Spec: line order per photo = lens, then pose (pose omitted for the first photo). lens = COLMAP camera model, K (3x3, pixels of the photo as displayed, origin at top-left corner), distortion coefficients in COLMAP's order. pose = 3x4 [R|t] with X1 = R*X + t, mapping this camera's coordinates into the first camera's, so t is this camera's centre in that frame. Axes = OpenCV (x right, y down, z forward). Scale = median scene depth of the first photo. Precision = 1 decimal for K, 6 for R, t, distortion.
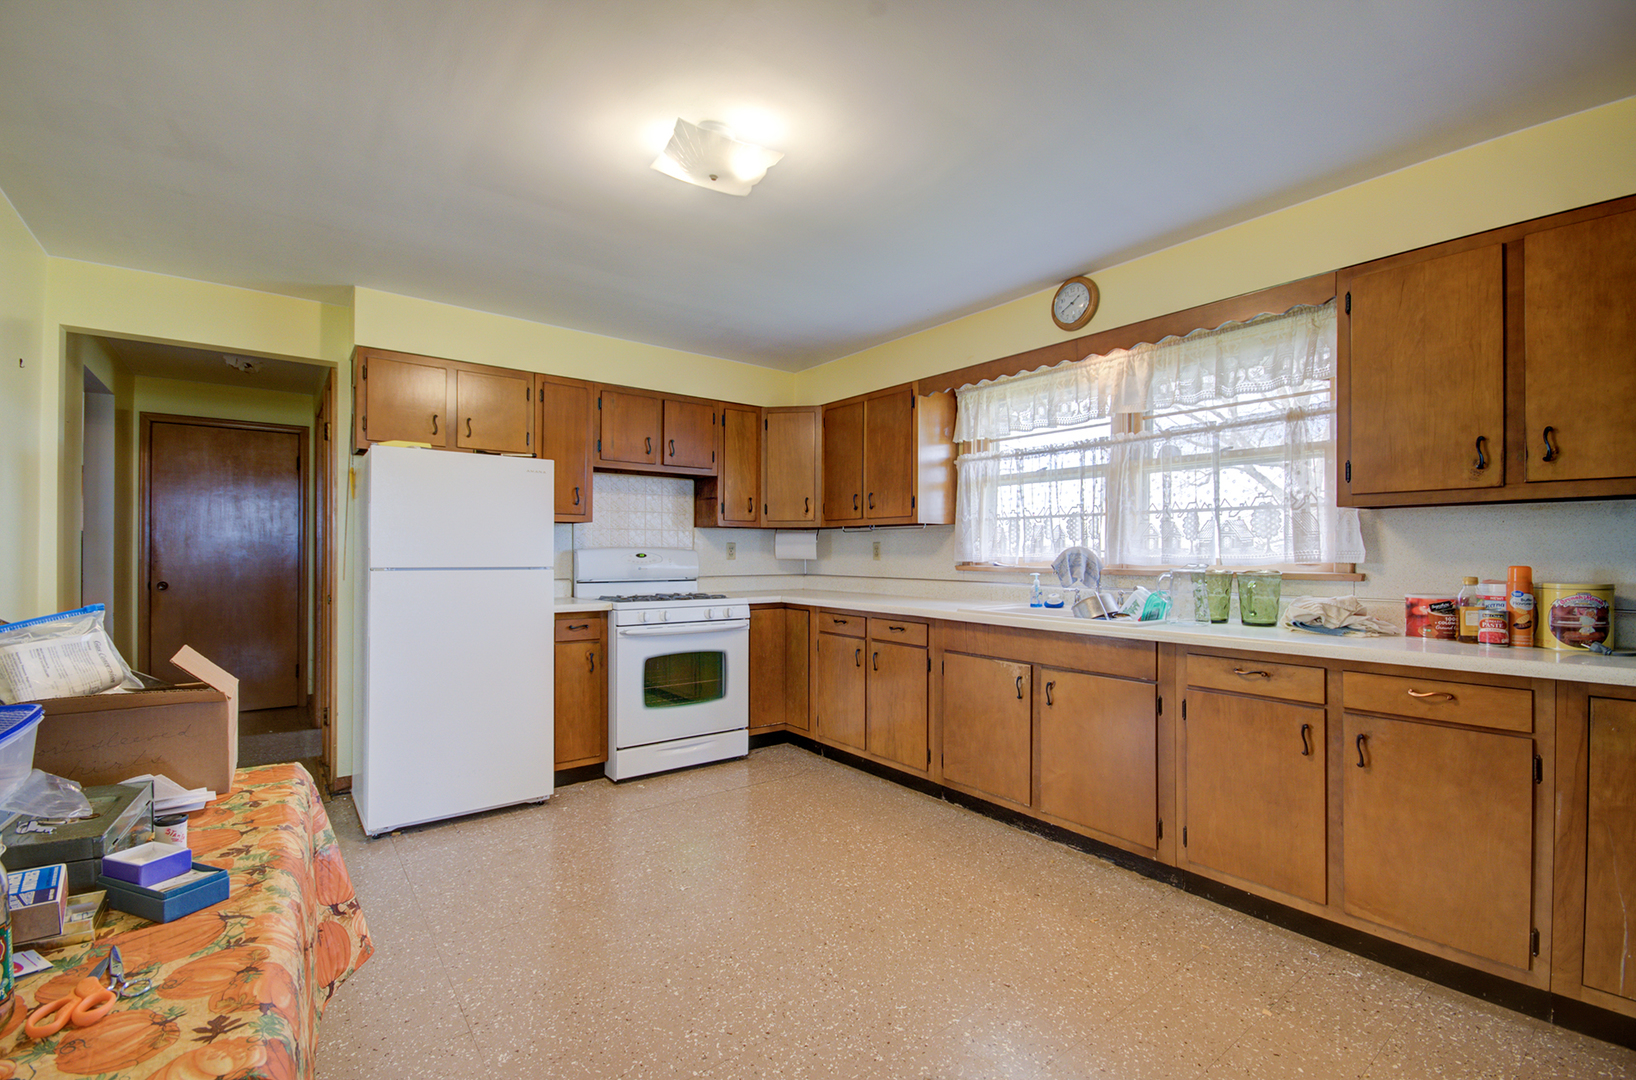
lens RADIAL K [[707.1, 0, 814.5], [0, 707.1, 546.0], [0, 0, 1]] dist [-0.011008, -0.001903]
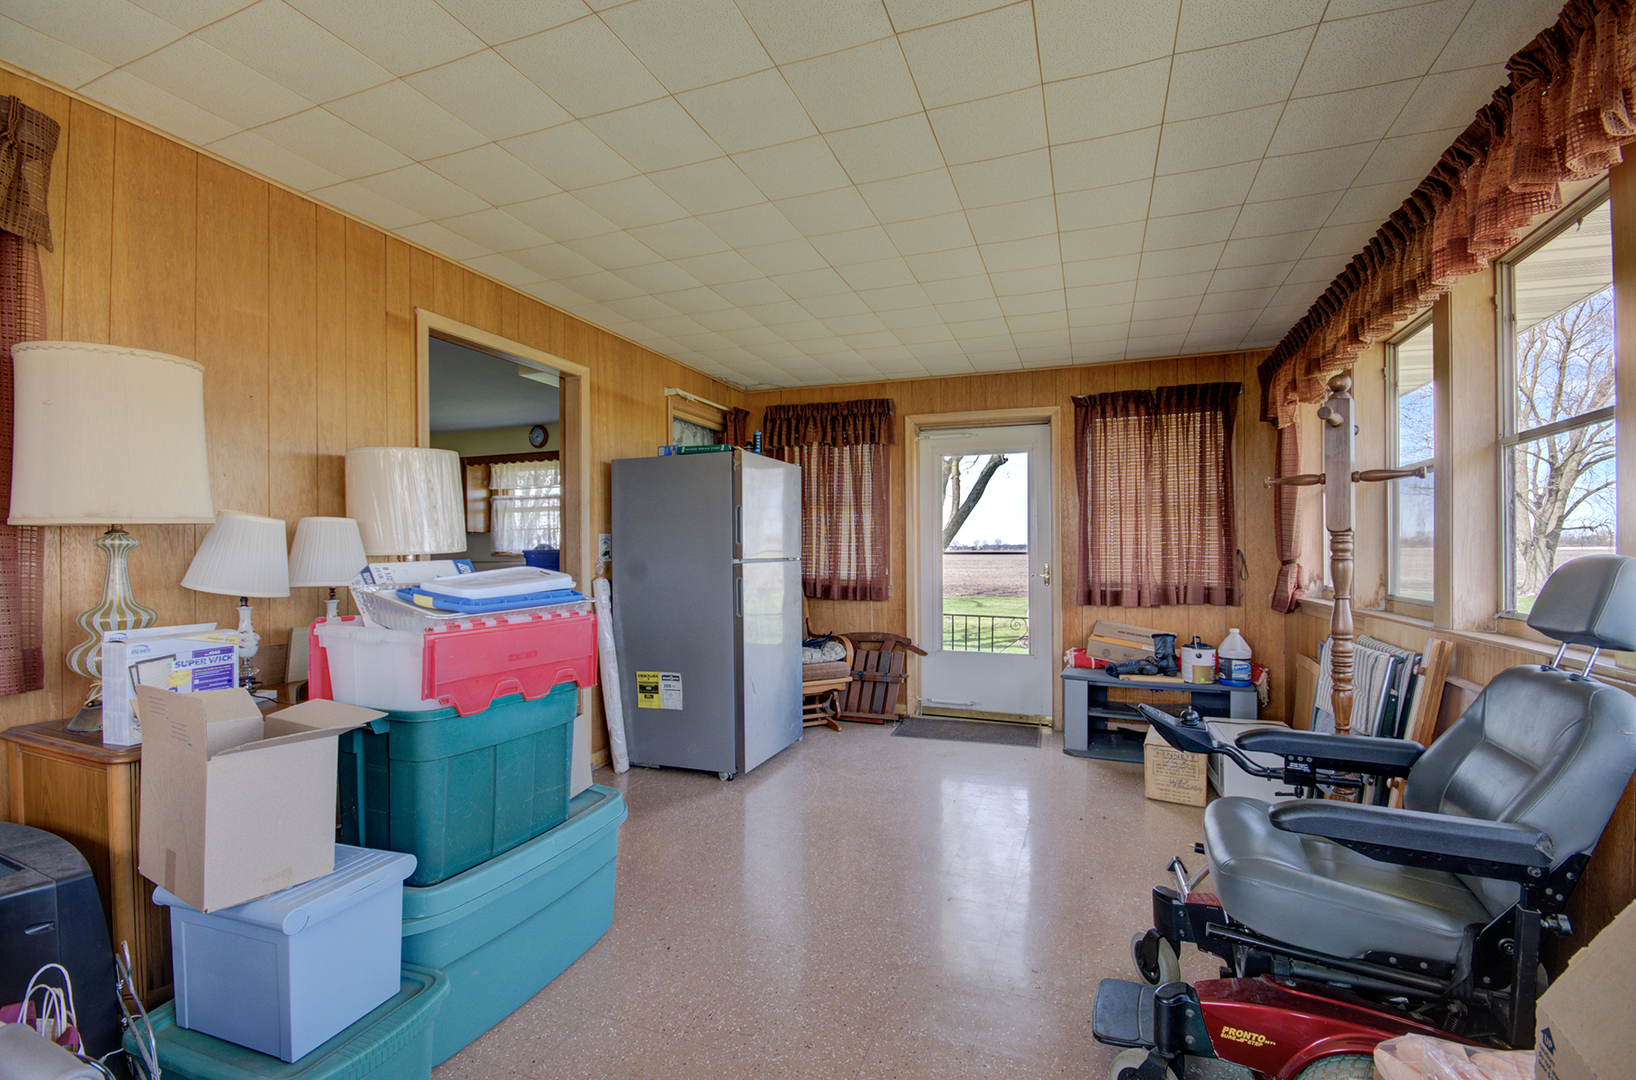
lens RADIAL K [[707.1, 0, 820.0], [0, 707.1, 549.7], [0, 0, 1]] dist [-0.011008, -0.001903]
pose [[0.854763, 0.004916, 0.518995, -0.038086], [-0.002898, 0.999985, -0.004699, 0.032312], [-0.519011, 0.002512, 0.854764, -1.451981]]
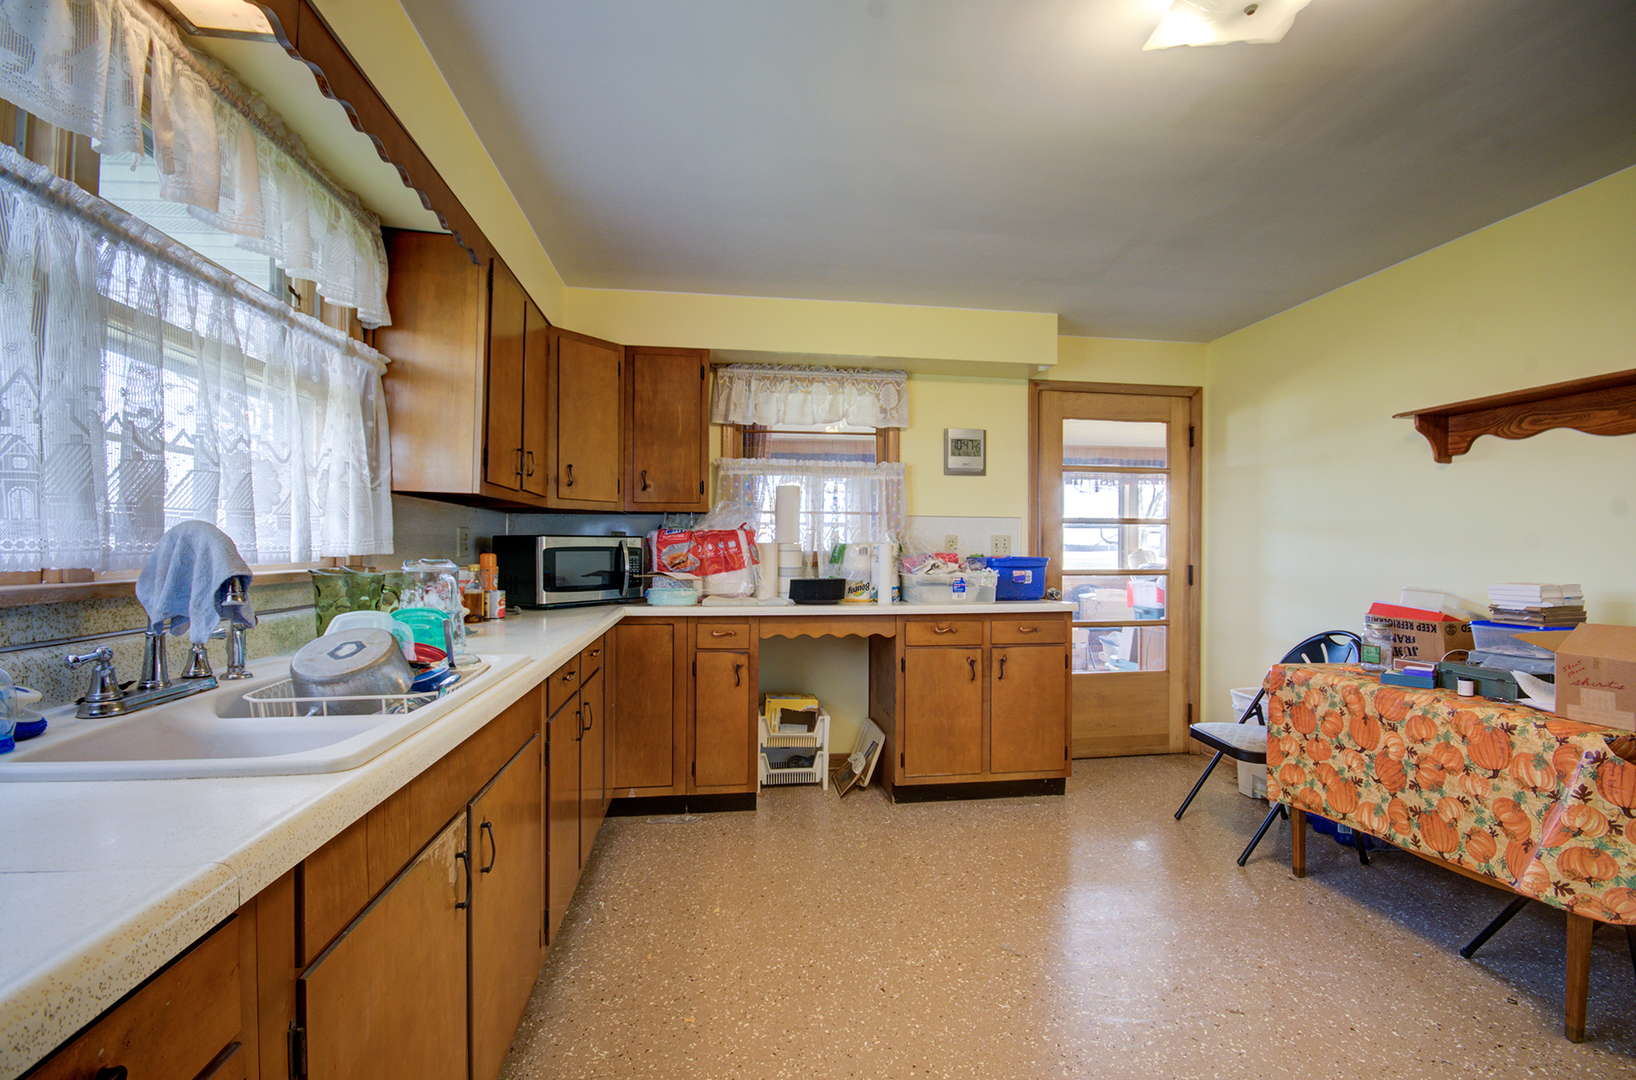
lens RADIAL K [[707.1, 0, 813.7], [0, 707.1, 553.3], [0, 0, 1]] dist [-0.011008, -0.001903]
pose [[-0.879132, -0.010054, 0.476473, -0.061125], [-0.012112, 0.999926, -0.001249, 0.014954], [-0.476425, -0.006869, -0.879188, 1.171038]]
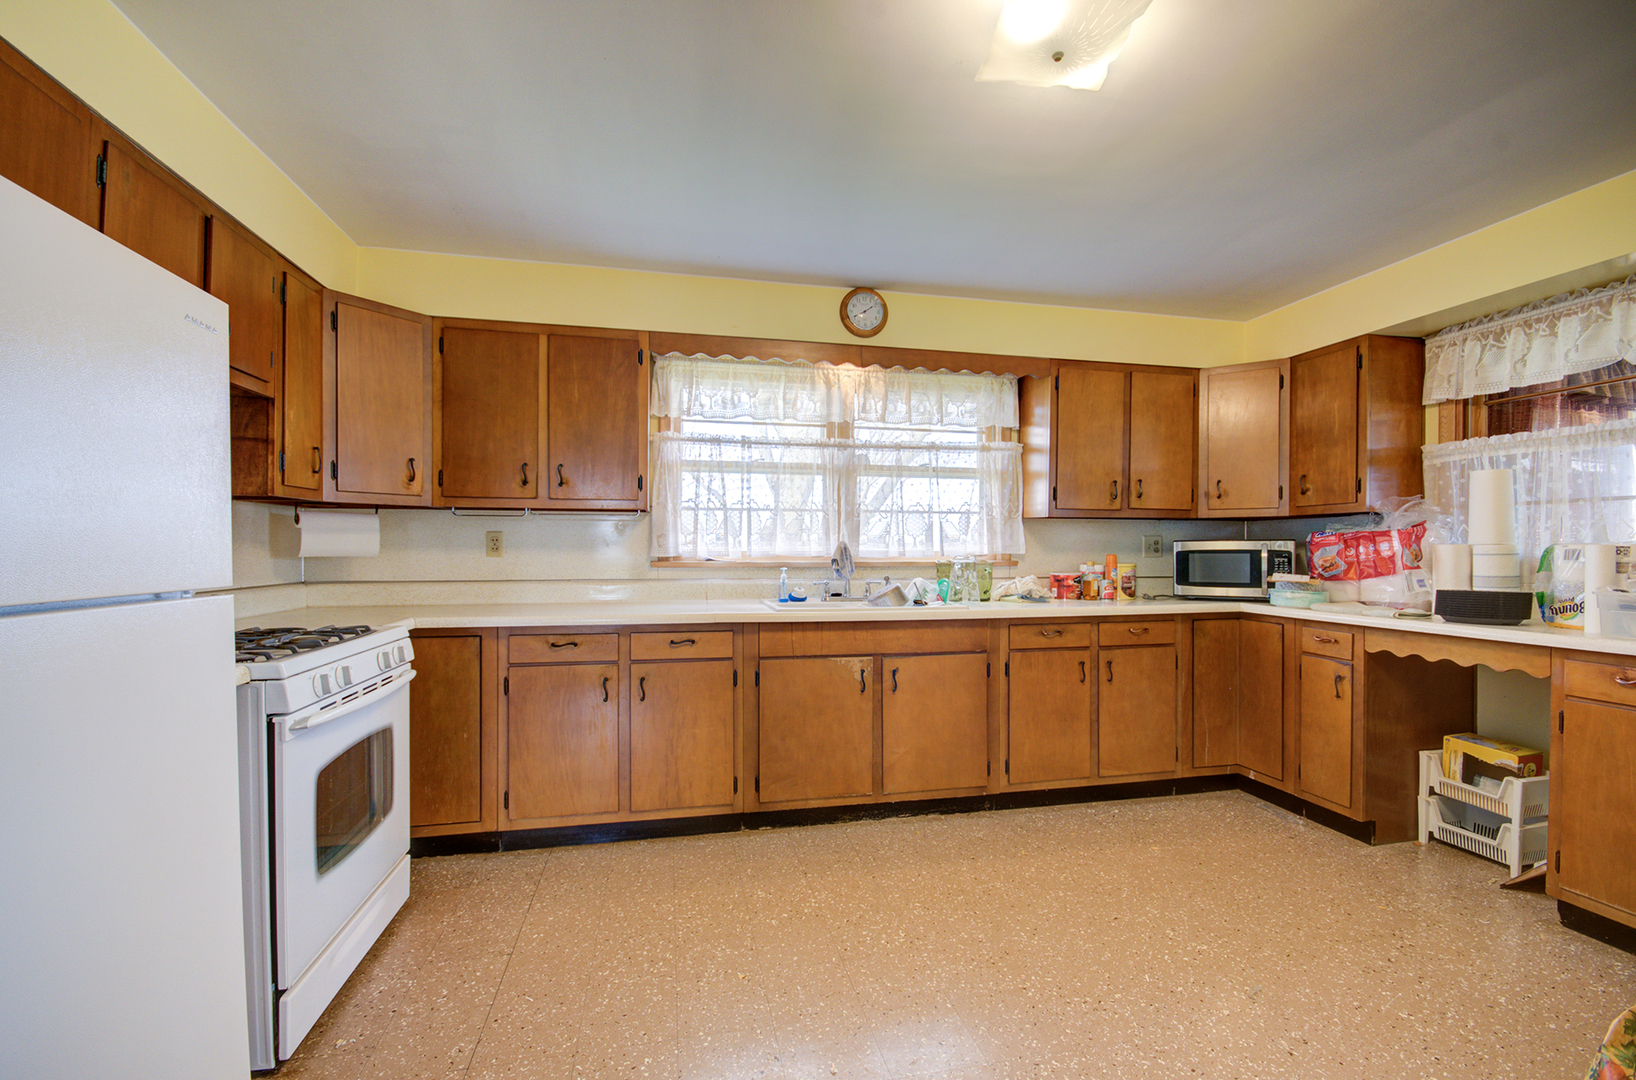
lens RADIAL K [[707.1, 0, 812.2], [0, 707.1, 549.7], [0, 0, 1]] dist [-0.011008, -0.001903]
pose [[0.421687, -0.002902, 0.906737, -0.612490], [-0.009822, 0.999922, 0.007769, 0.006135], [-0.906688, -0.012182, 0.421626, 0.600065]]
